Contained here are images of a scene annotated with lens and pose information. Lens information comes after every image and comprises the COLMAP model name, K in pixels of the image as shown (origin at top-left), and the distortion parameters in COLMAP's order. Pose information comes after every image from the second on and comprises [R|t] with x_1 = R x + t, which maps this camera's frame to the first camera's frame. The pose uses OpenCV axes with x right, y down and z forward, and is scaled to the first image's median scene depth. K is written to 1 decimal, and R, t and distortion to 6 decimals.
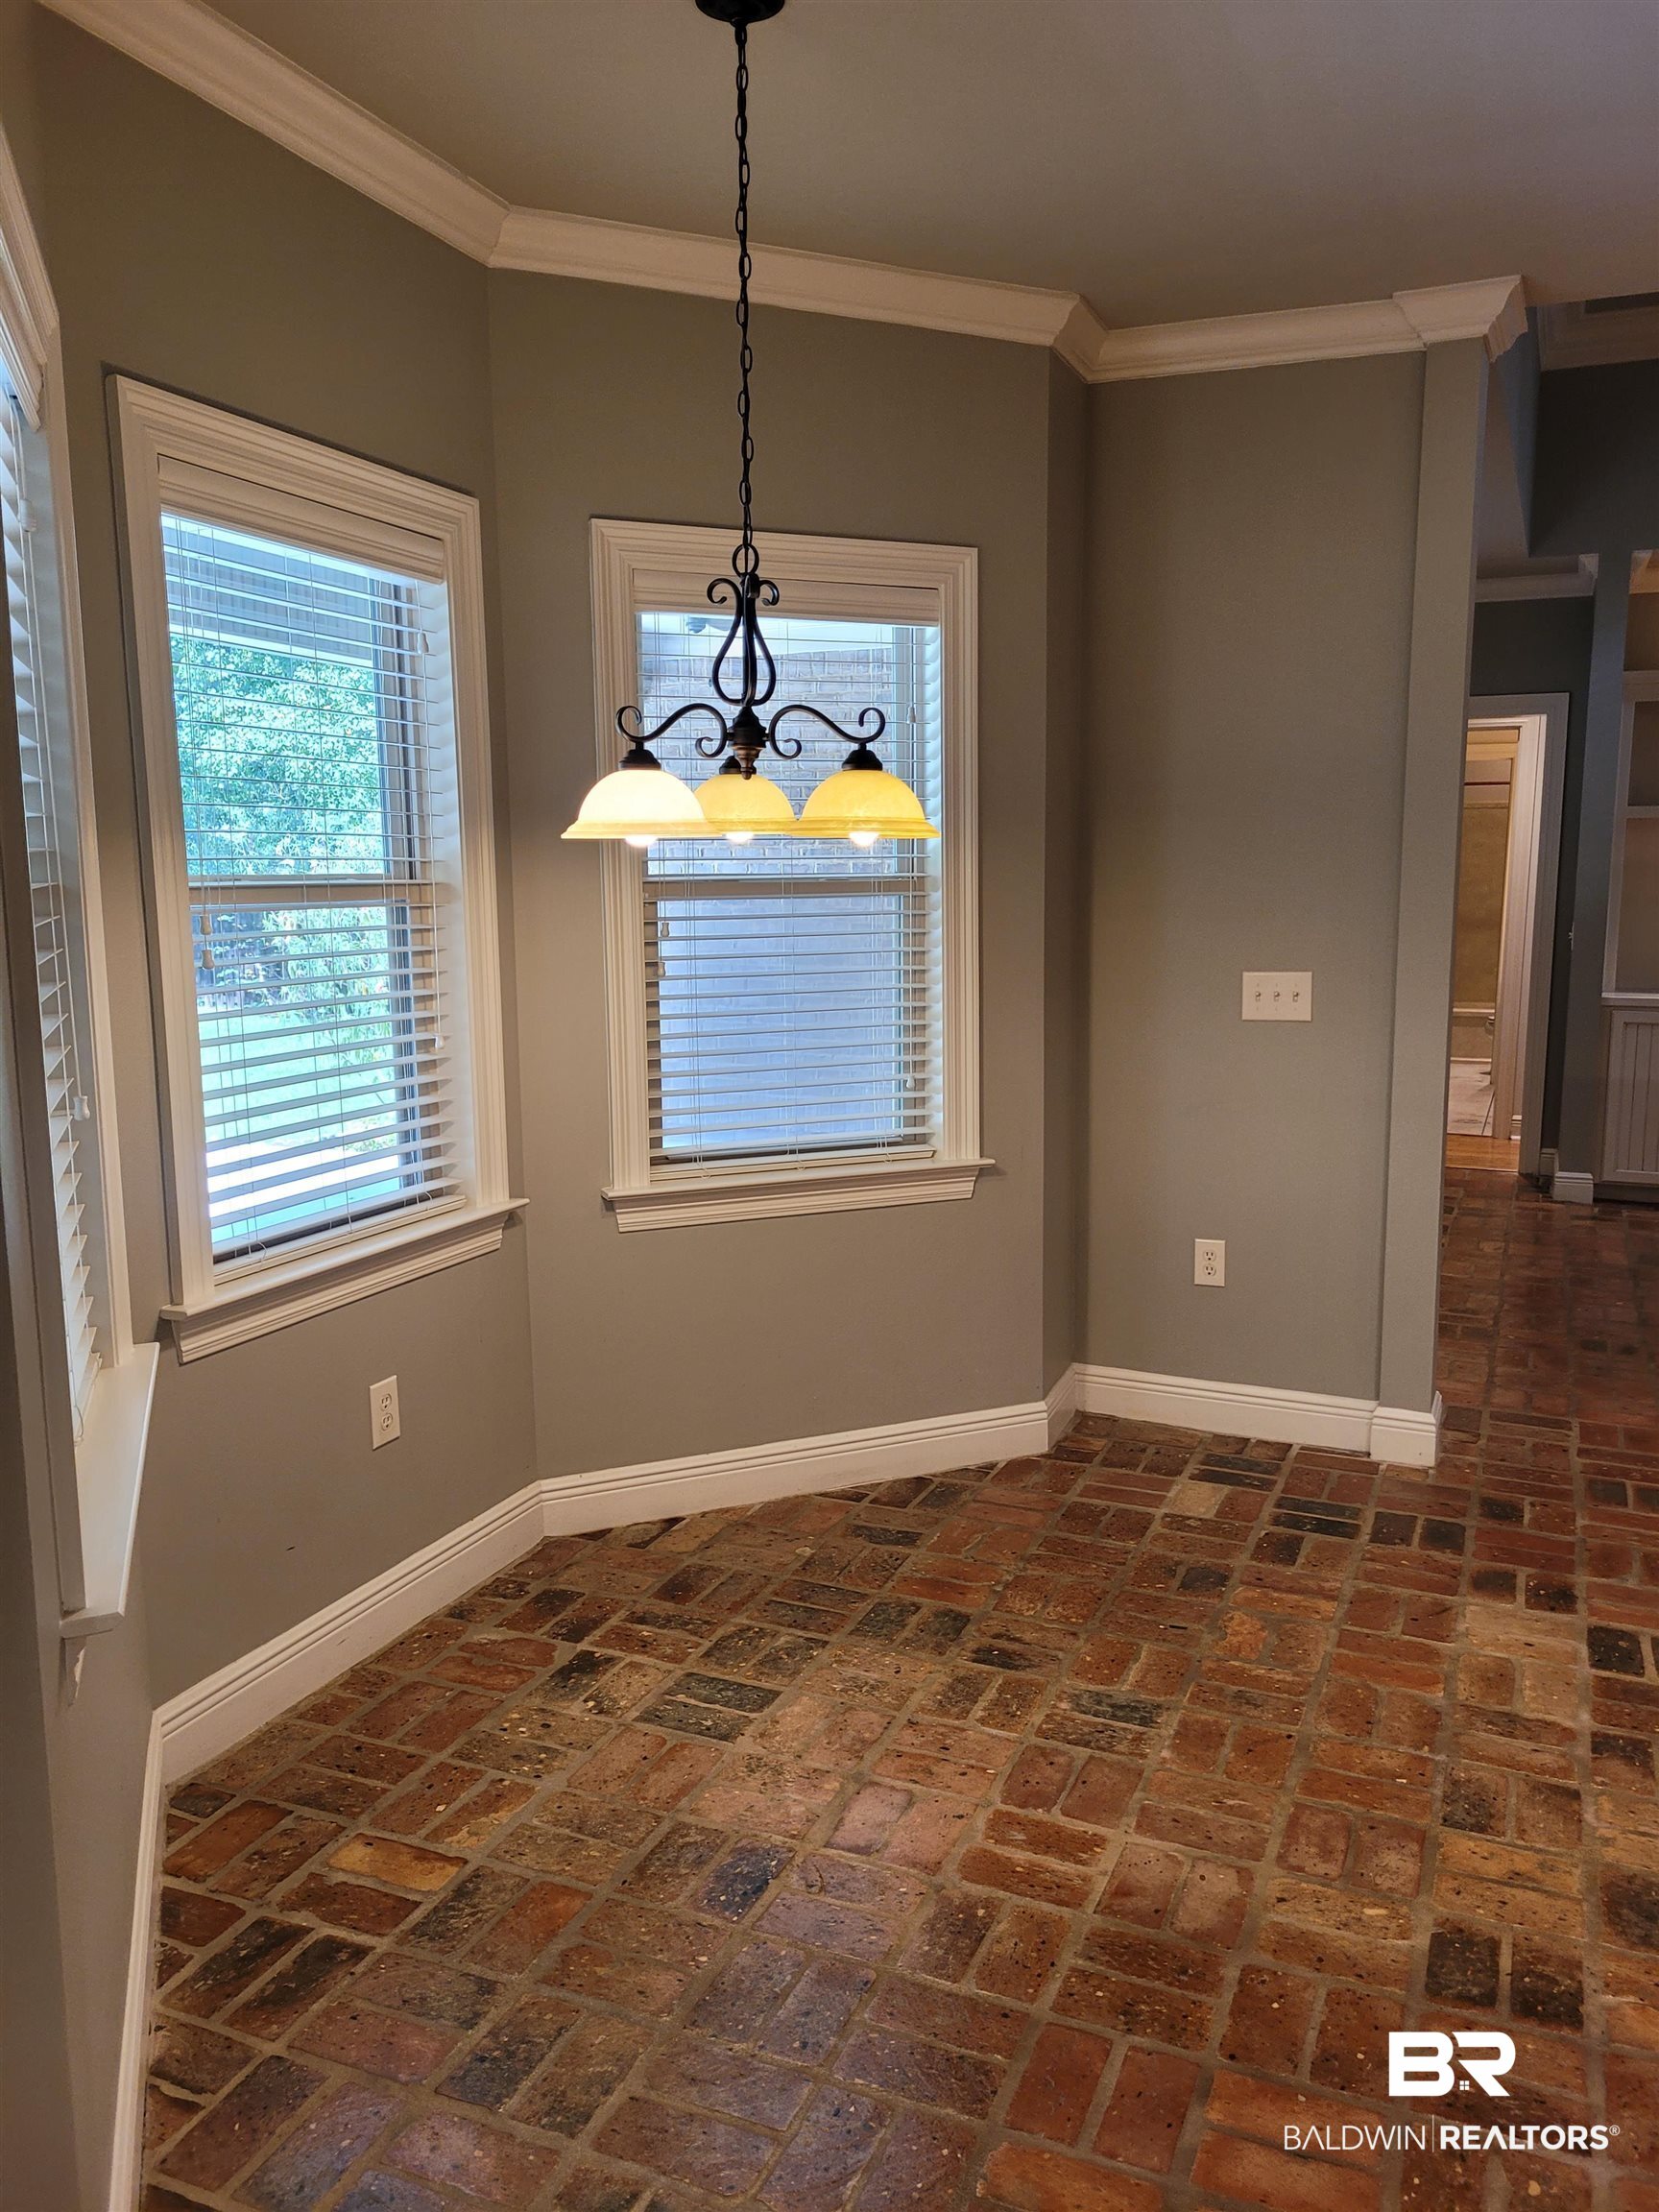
lens RADIAL K [[1665.5, 0, 838.7], [0, 1665.5, 1109.5], [0, 0, 1]] dist [0.056664, -0.049210]
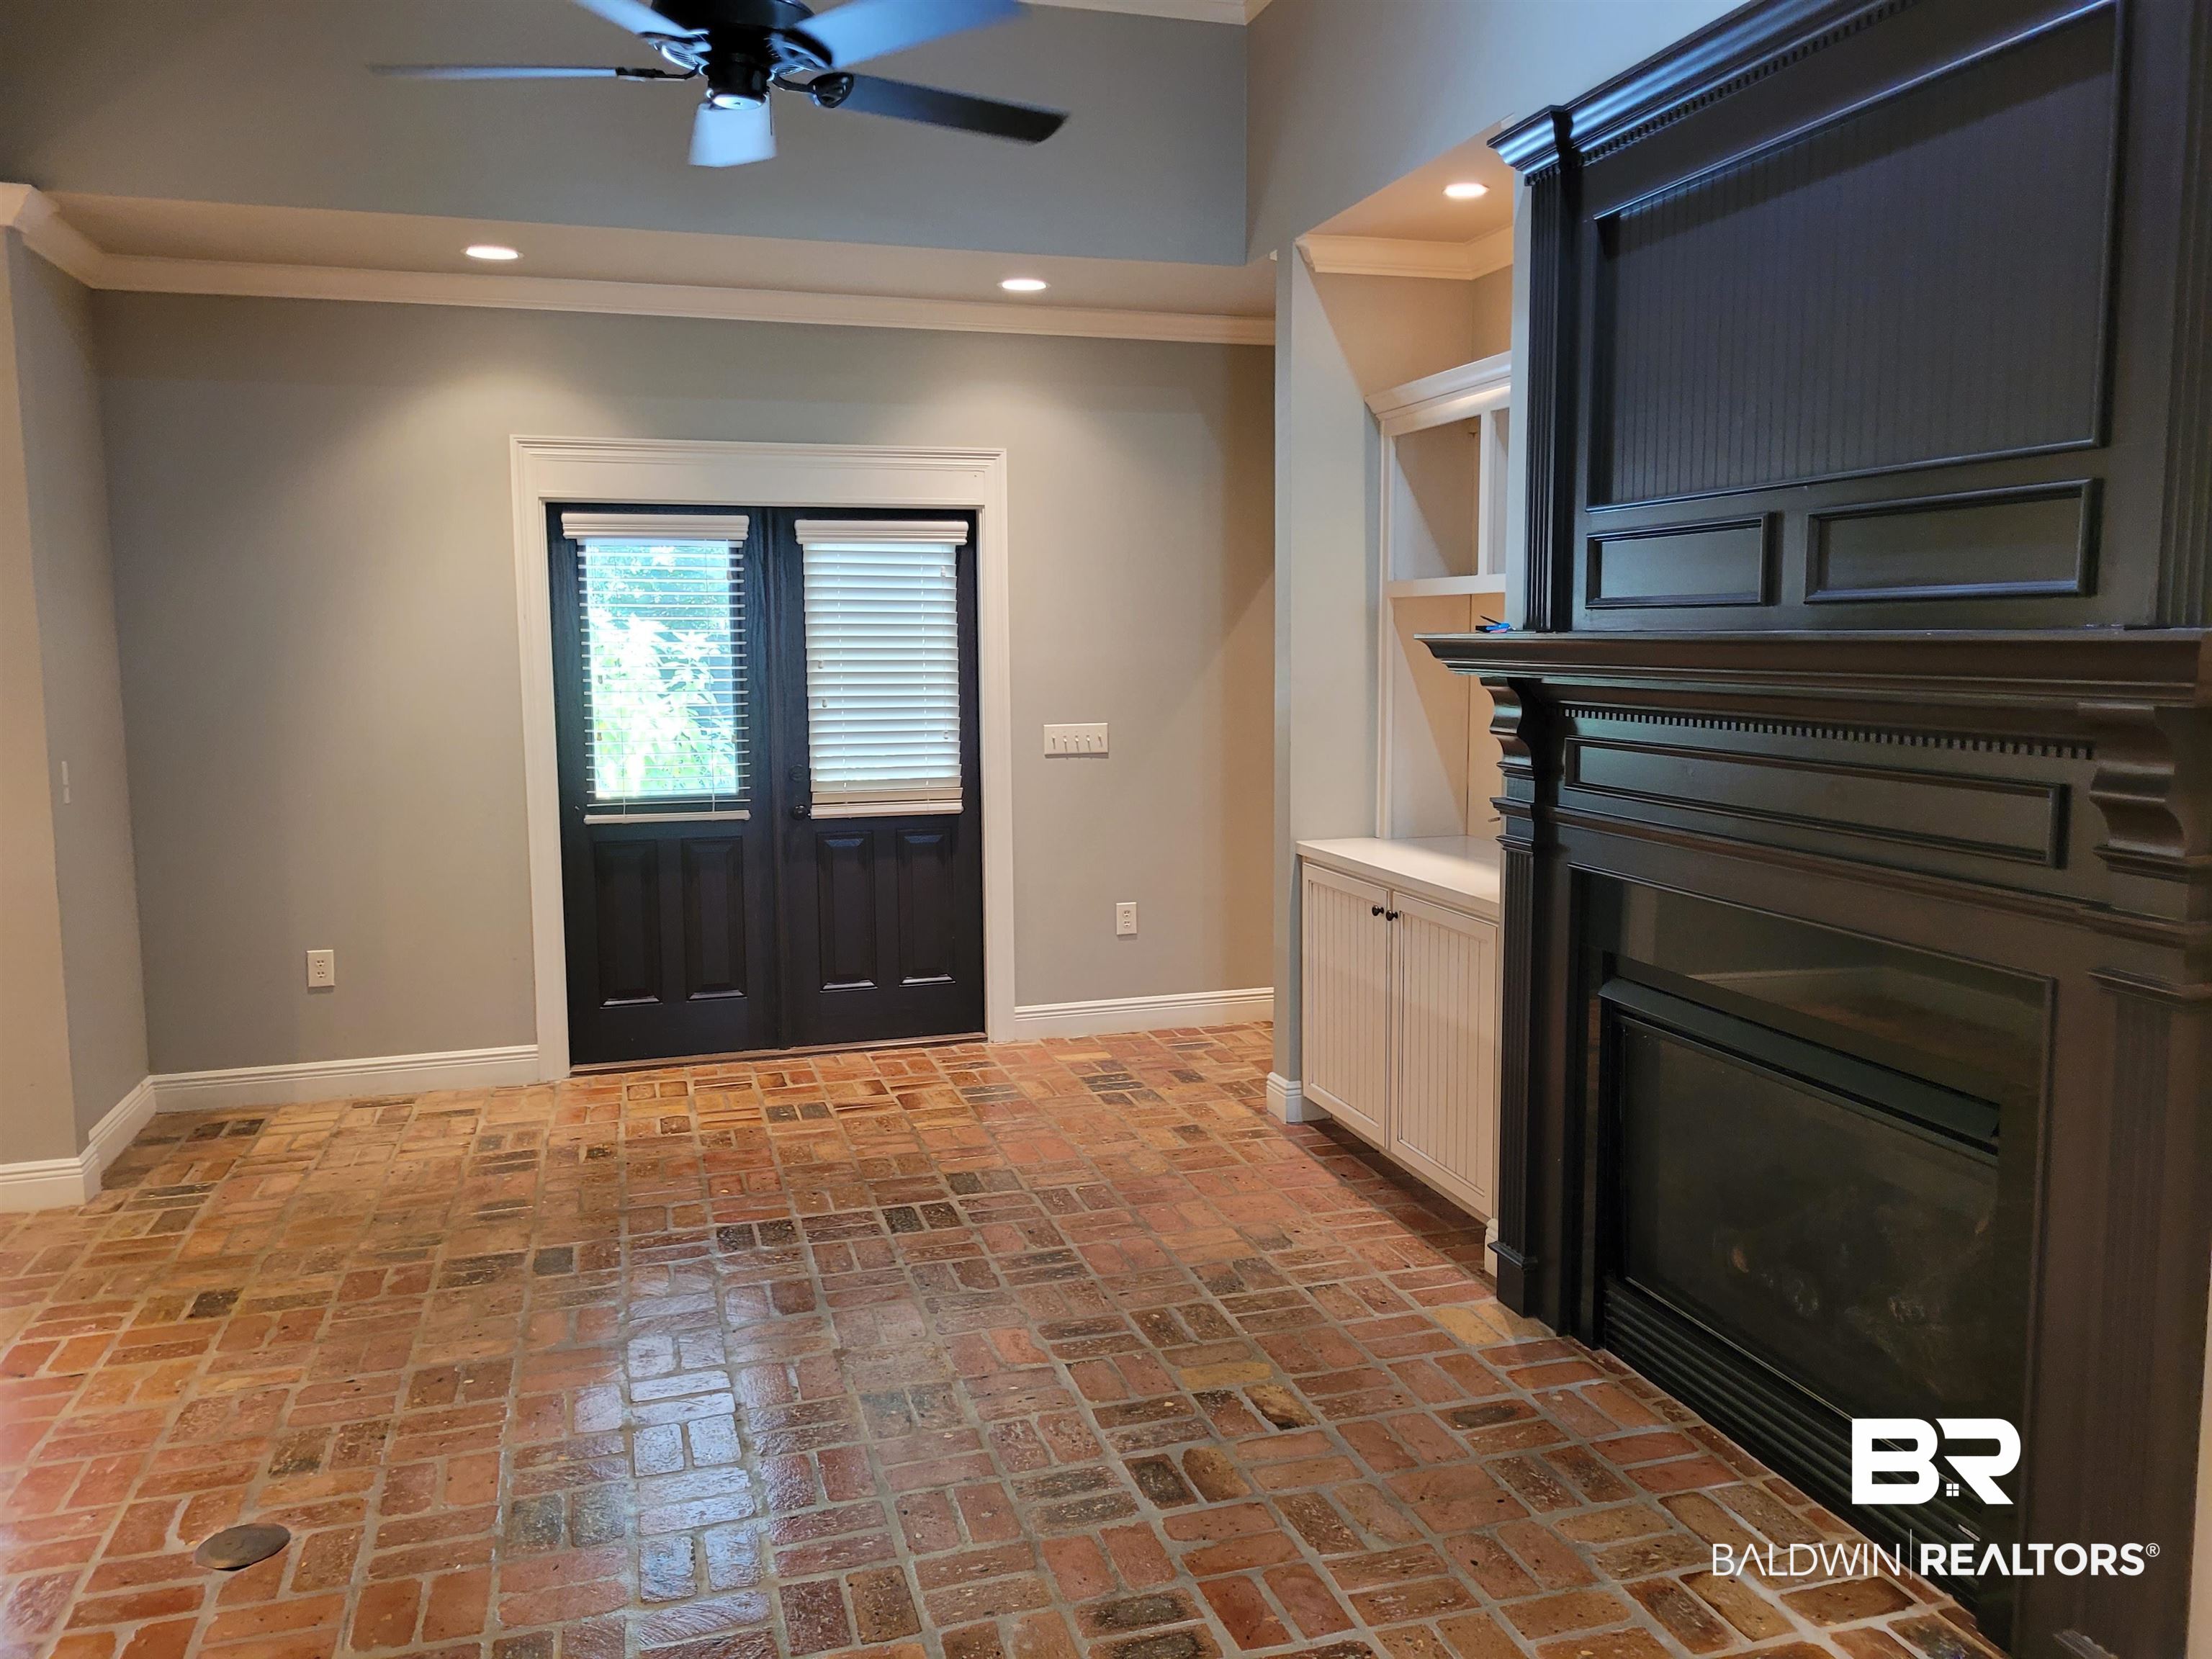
lens RADIAL K [[1665.5, 0, 1128.8], [0, 1665.5, 821.7], [0, 0, 1]] dist [0.056664, -0.049210]
pose [[0.647310, 0.084440, -0.757535, 1.870042], [-0.104549, 0.994287, 0.021494, -0.164671], [0.755023, 0.065286, 0.652440, 0.923010]]
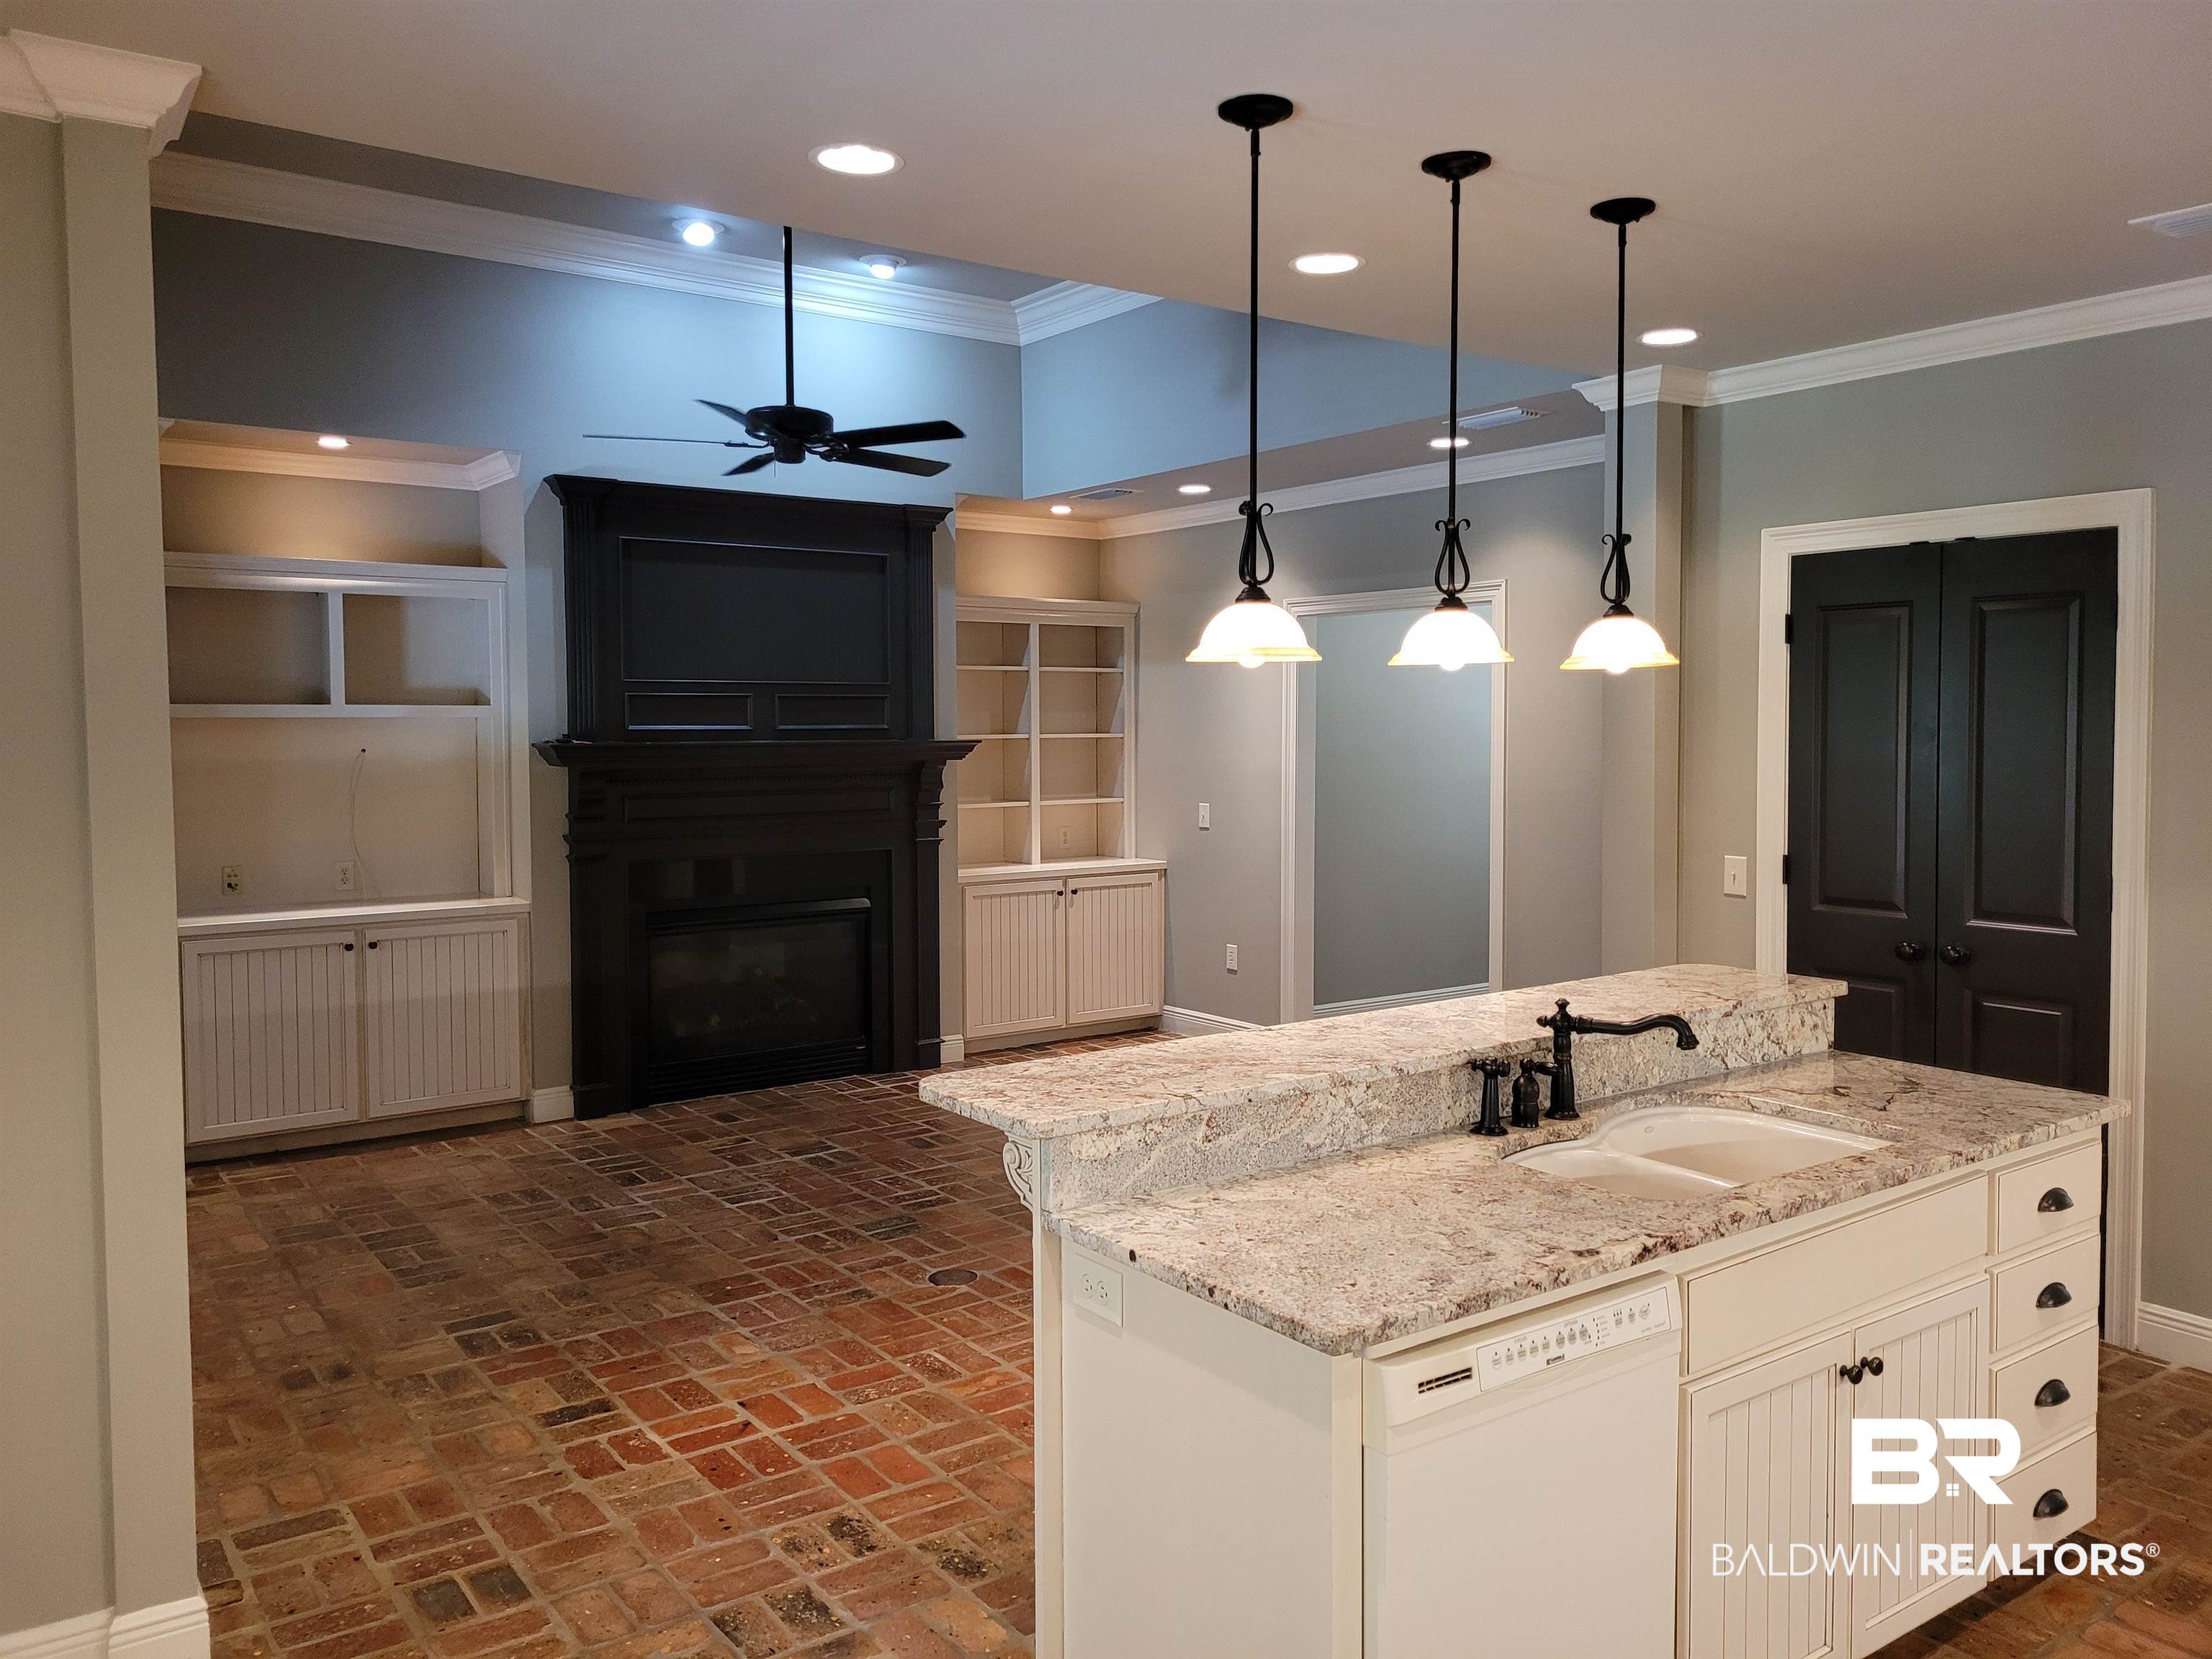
lens RADIAL K [[1665.5, 0, 1120.1], [0, 1665.5, 789.0], [0, 0, 1]] dist [0.056664, -0.049210]
pose [[0.510232, -0.036805, 0.859249, -0.053979], [0.126839, 0.991379, -0.032854, -0.092251], [-0.850632, 0.125749, 0.510502, 0.297817]]
